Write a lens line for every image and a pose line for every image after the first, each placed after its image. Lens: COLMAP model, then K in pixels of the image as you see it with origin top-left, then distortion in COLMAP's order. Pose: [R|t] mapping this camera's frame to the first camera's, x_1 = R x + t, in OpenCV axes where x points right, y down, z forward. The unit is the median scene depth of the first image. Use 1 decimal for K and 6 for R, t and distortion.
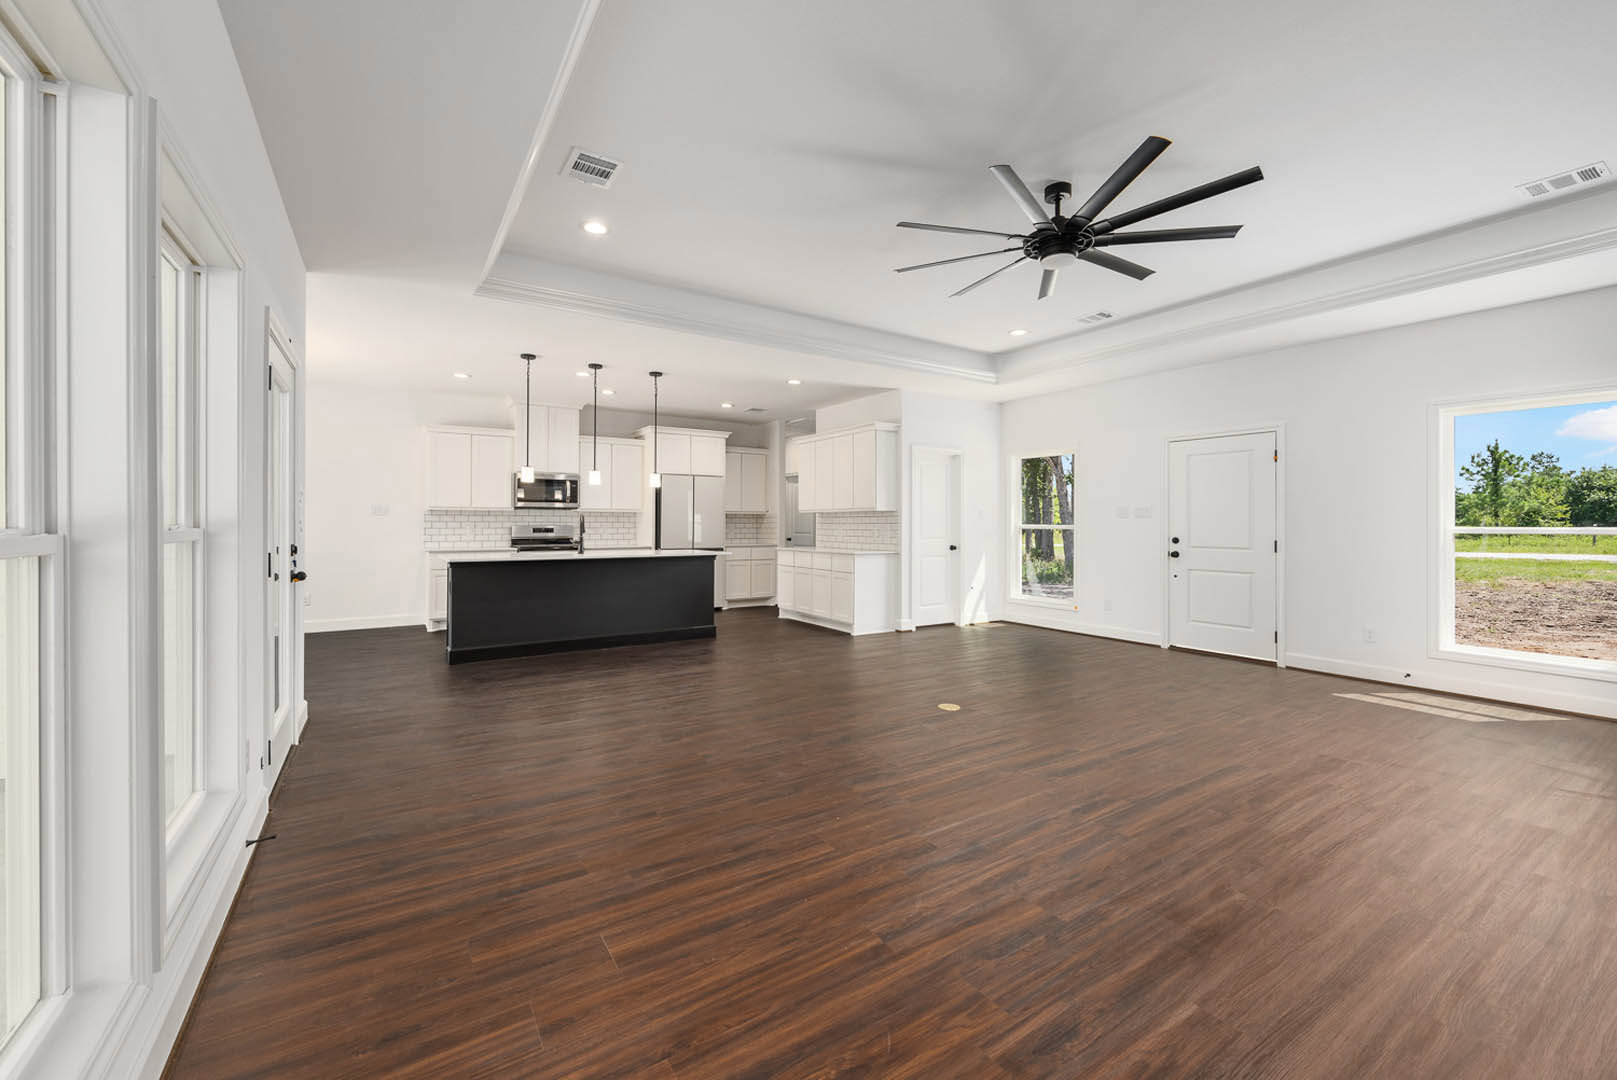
lens RADIAL K [[639.5, 0, 798.3], [0, 639.5, 532.7], [0, 0, 1]] dist [-0.000919, -0.000244]
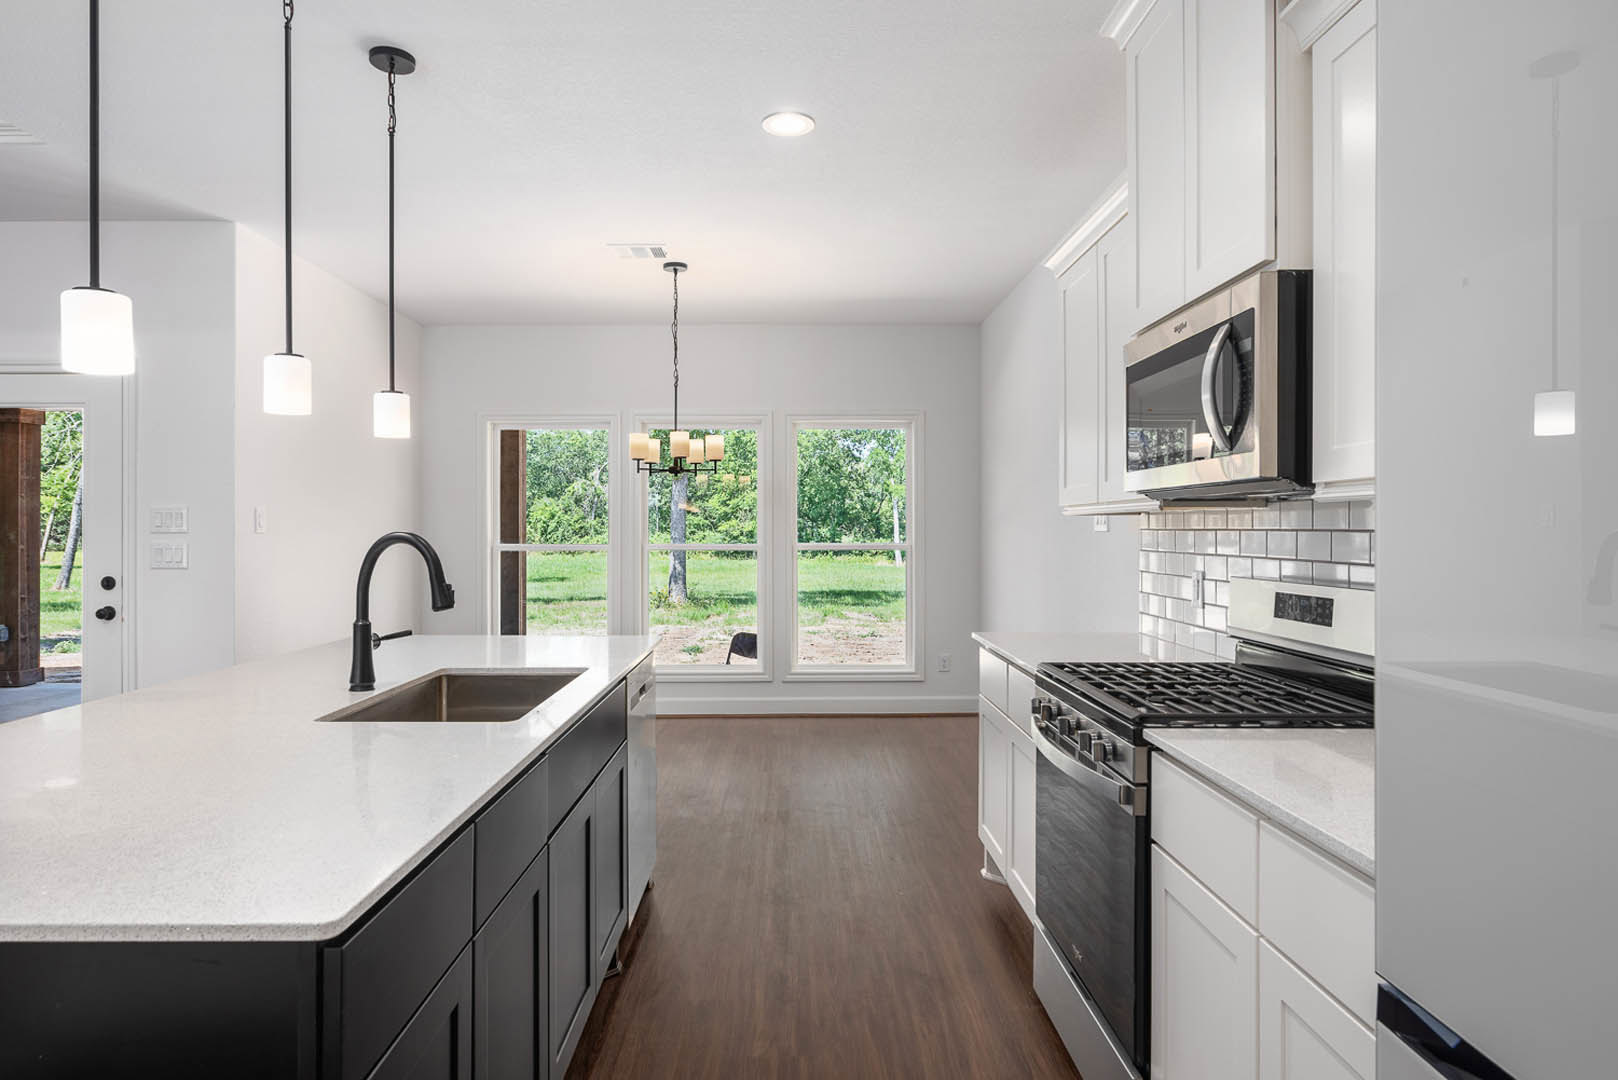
lens RADIAL K [[929.1, 0, 802.1], [0, 929.1, 533.7], [0, 0, 1]] dist [-0.002882, -0.000608]
pose [[-0.522963, 0.001098, -0.852354, -0.098995], [-0.012004, 0.999891, 0.008653, -0.029460], [0.852271, 0.014757, -0.522893, 1.147987]]
